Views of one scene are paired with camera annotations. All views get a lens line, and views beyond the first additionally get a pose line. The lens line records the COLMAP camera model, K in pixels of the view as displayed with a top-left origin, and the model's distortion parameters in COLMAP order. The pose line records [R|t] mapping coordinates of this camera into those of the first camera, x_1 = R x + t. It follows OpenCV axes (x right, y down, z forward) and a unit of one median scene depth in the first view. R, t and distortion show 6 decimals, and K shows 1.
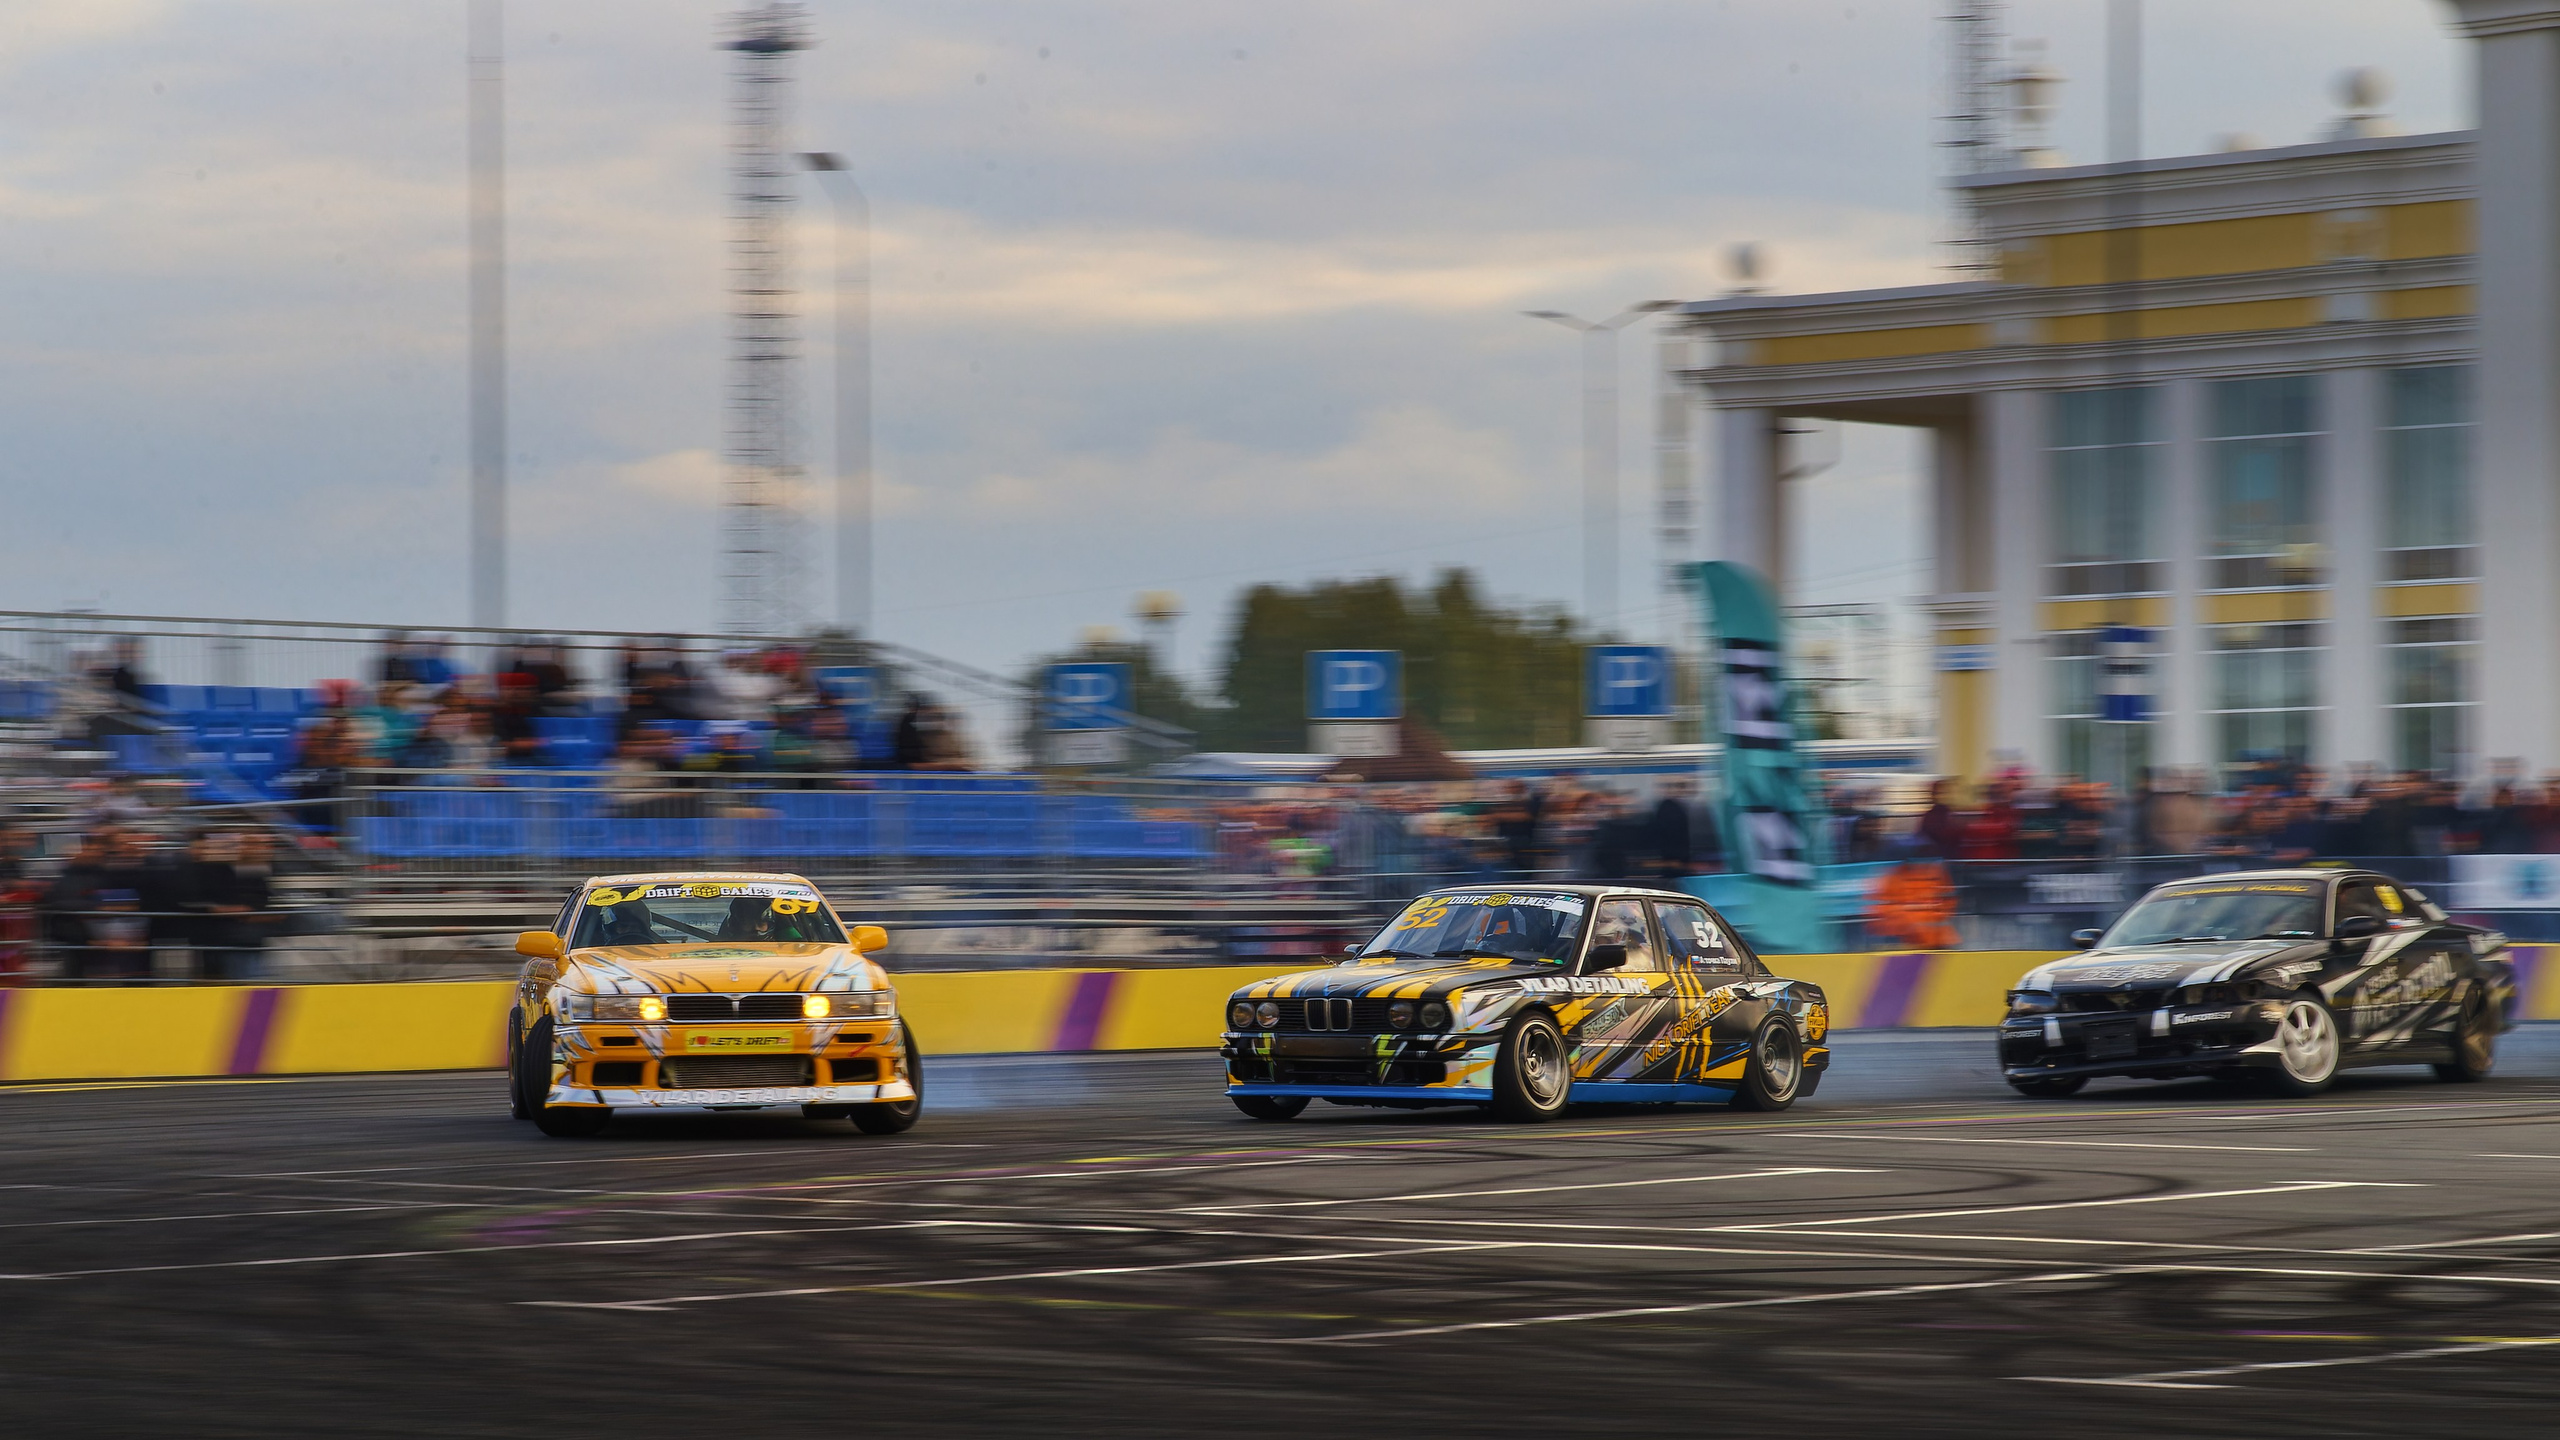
lens RADIAL K [[6811.5, 0, 1296.0], [0, 6811.5, 738.0], [0, 0, 1]] dist [-0.202383, 0.000000]
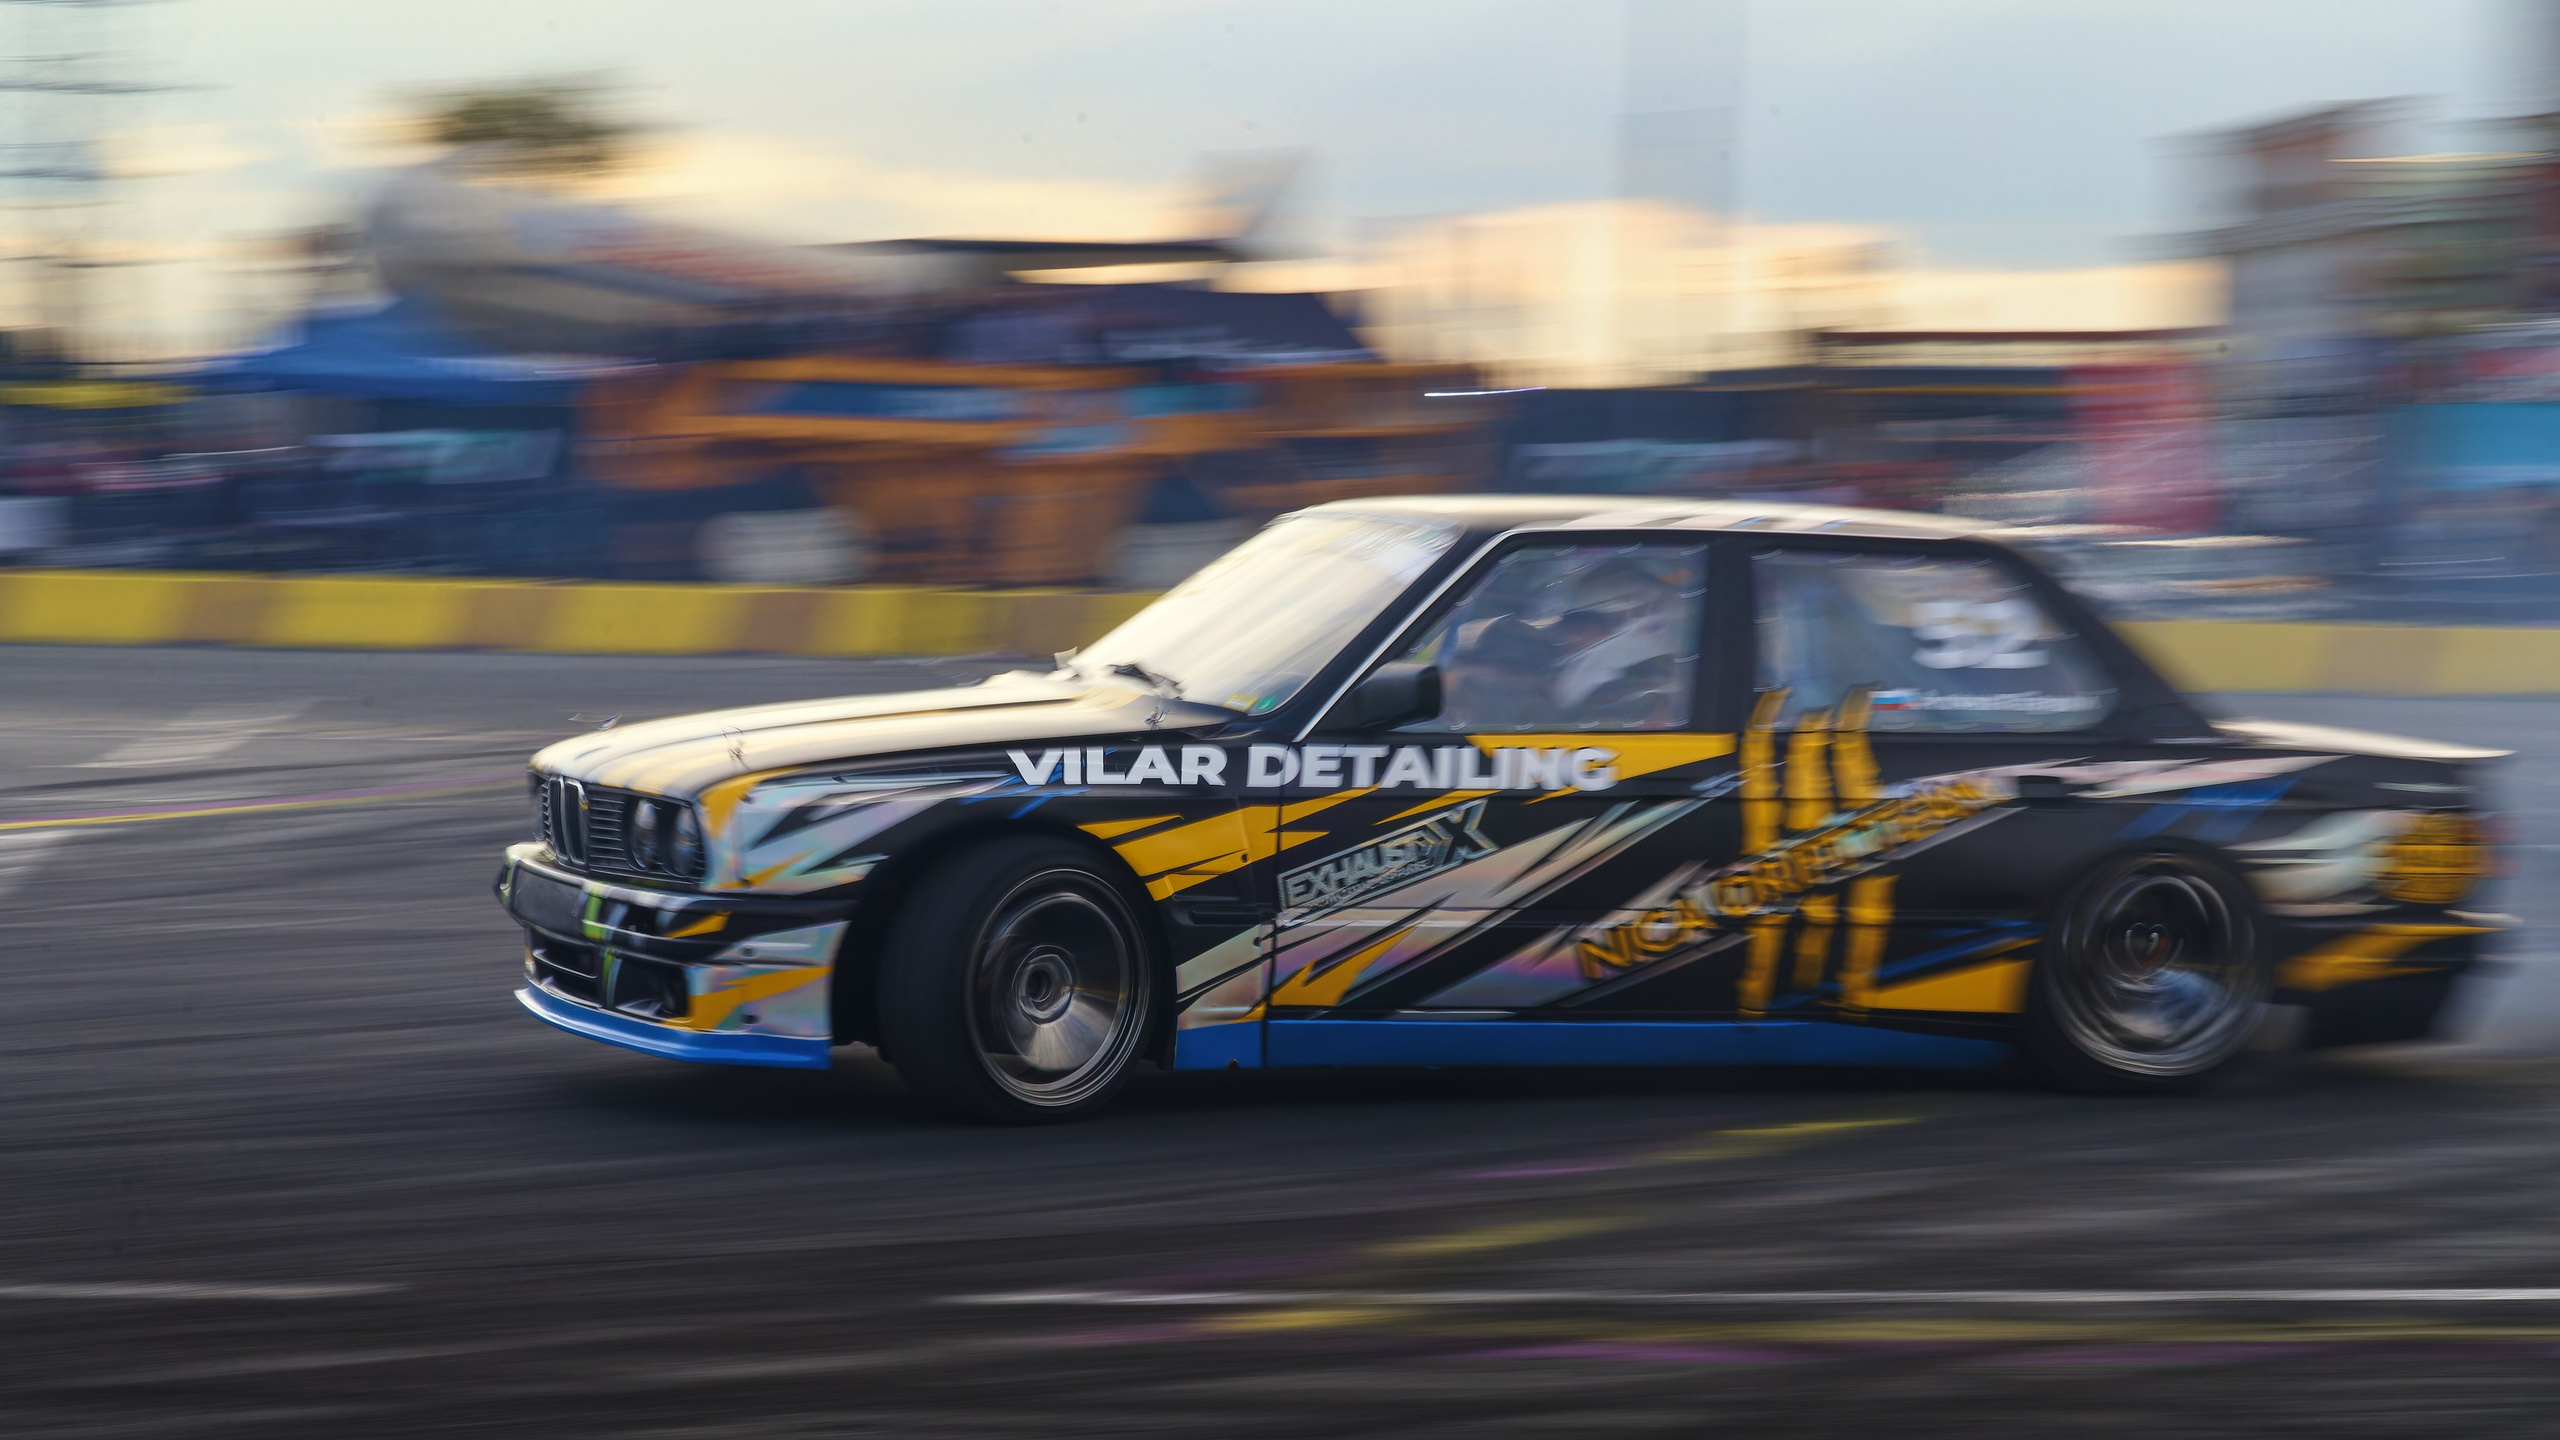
lens RADIAL K [[6811.5, 0, 1280.9], [0, 6811.5, 717.6], [0, 0, 1]] dist [-0.202383, 0.000000]
pose [[0.807645, 0.016289, -0.589444, 0.264486], [0.013725, 0.998828, 0.046409, 0.015502], [0.589510, -0.045572, 0.806475, 0.682995]]
